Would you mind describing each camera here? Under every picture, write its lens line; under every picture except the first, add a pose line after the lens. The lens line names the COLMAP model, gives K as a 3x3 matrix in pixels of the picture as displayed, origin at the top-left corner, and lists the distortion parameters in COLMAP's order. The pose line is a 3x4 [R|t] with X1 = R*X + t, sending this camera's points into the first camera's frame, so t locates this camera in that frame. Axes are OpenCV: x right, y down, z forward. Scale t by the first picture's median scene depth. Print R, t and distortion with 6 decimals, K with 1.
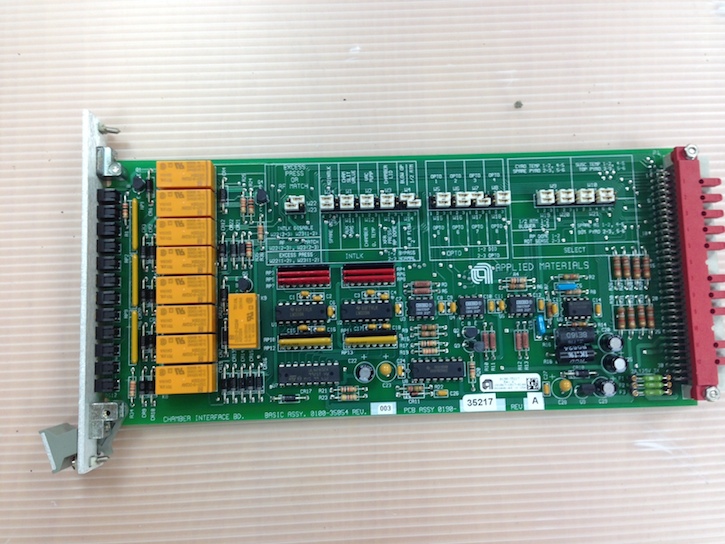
lens RADIAL K [[700.4, 0, 359.8], [0, 700.4, 269.8], [0, 0, 1]] dist [0.024901, 0.000000]
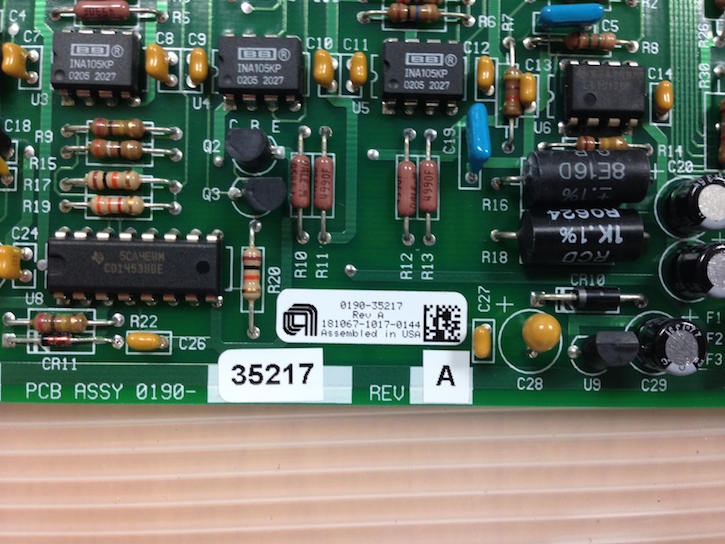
lens RADIAL K [[700.4, 0, 389.3], [0, 700.4, 272.7], [0, 0, 1]] dist [0.024901, 0.000000]
pose [[0.997881, 0.046076, 0.045951, 0.206557], [-0.050544, 0.993564, 0.101366, 0.108377], [-0.040985, -0.103474, 0.993787, 0.686692]]
